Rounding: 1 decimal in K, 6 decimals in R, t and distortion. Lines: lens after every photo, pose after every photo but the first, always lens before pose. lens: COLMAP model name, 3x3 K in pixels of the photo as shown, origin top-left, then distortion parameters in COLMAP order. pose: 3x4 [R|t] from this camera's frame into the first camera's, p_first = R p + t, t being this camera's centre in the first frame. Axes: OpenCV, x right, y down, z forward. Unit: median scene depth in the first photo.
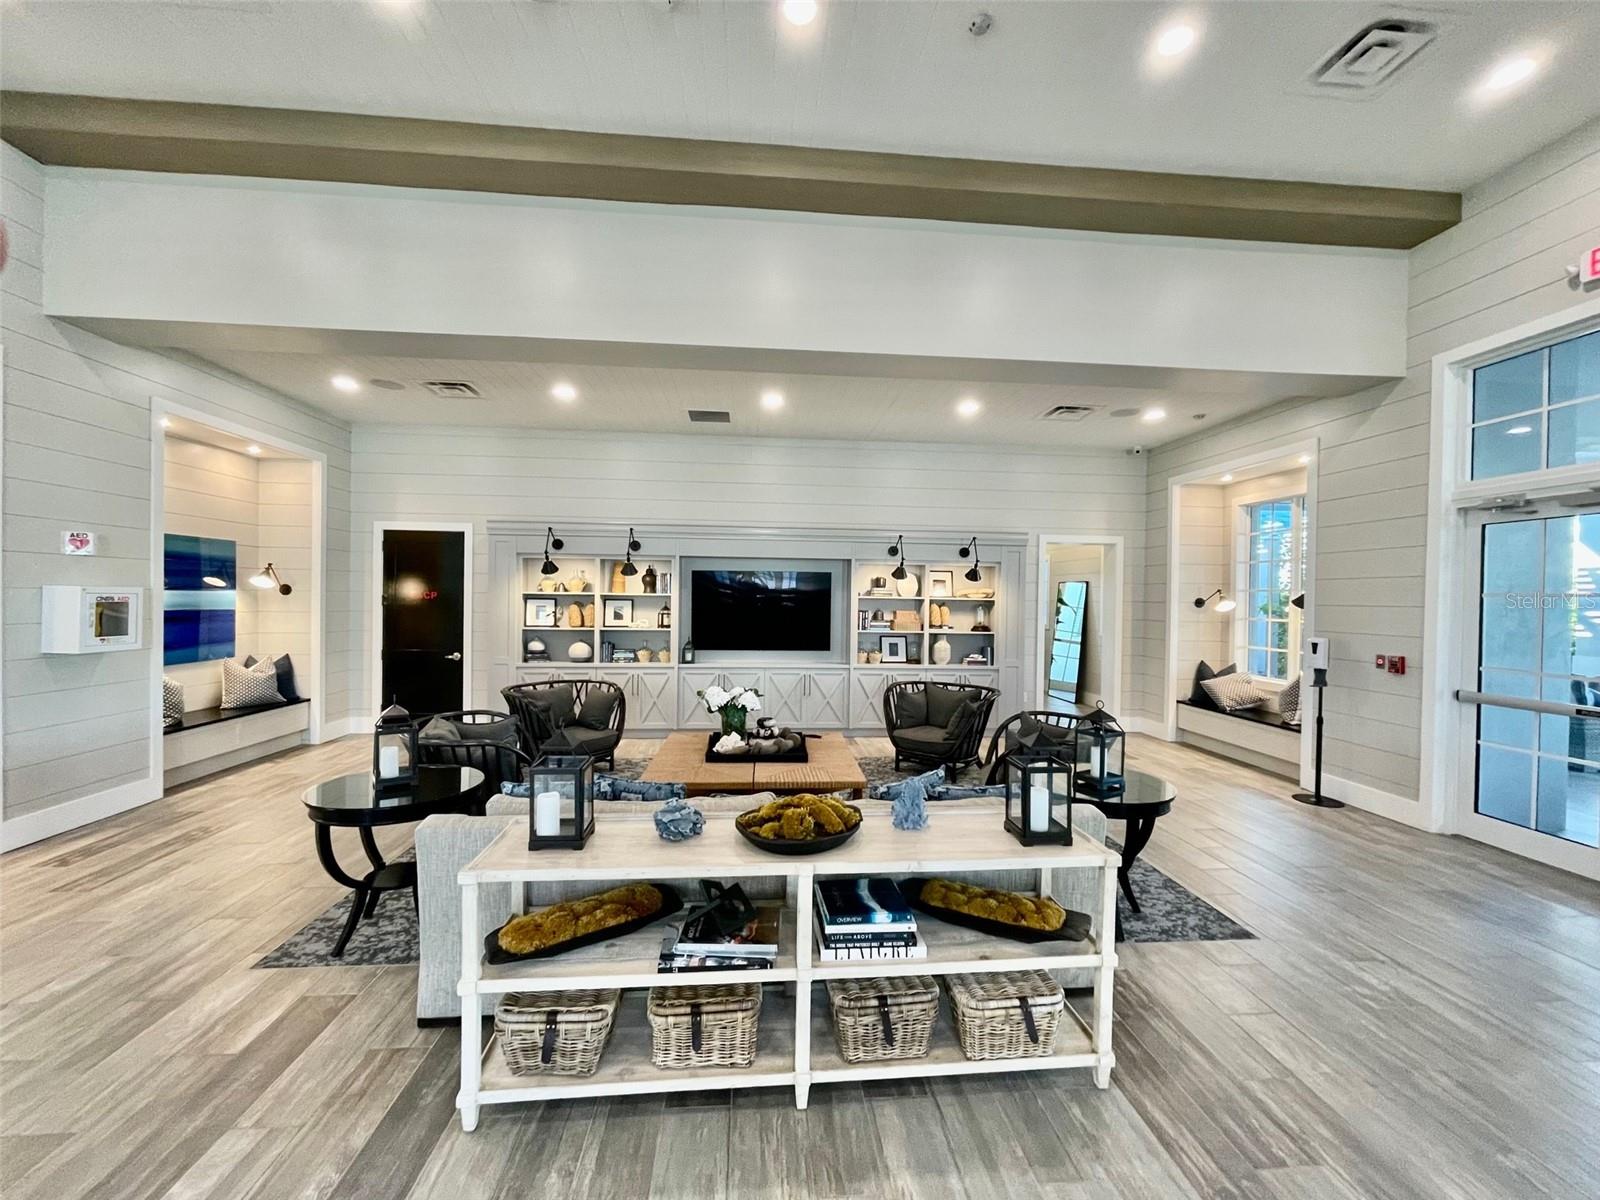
lens RADIAL K [[642.3, 0, 794.3], [0, 642.3, 606.6], [0, 0, 1]] dist [0.001468, -0.000136]
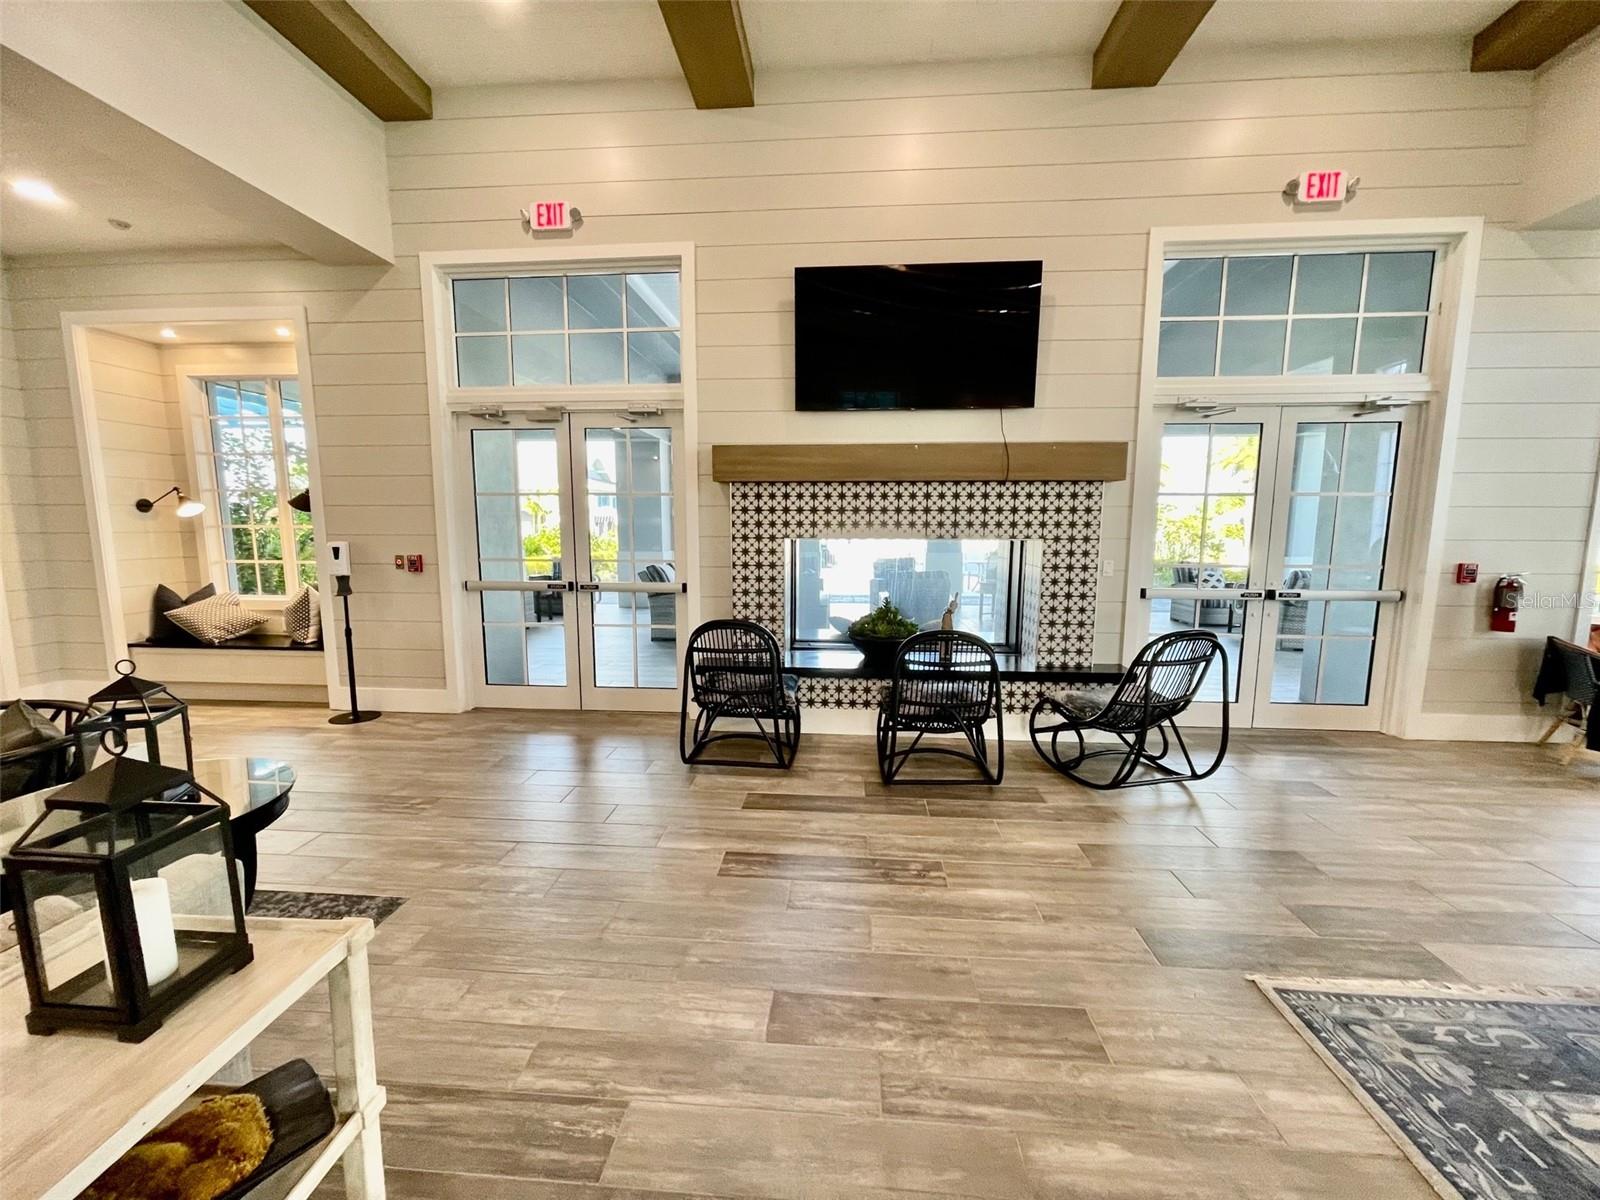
lens RADIAL K [[642.3, 0, 797.0], [0, 642.3, 602.3], [0, 0, 1]] dist [0.001468, -0.000136]
pose [[0.152534, -0.135595, 0.978952, 0.027825], [0.014699, 0.990745, 0.134938, 0.022847], [-0.988189, -0.006193, 0.153116, 0.245839]]
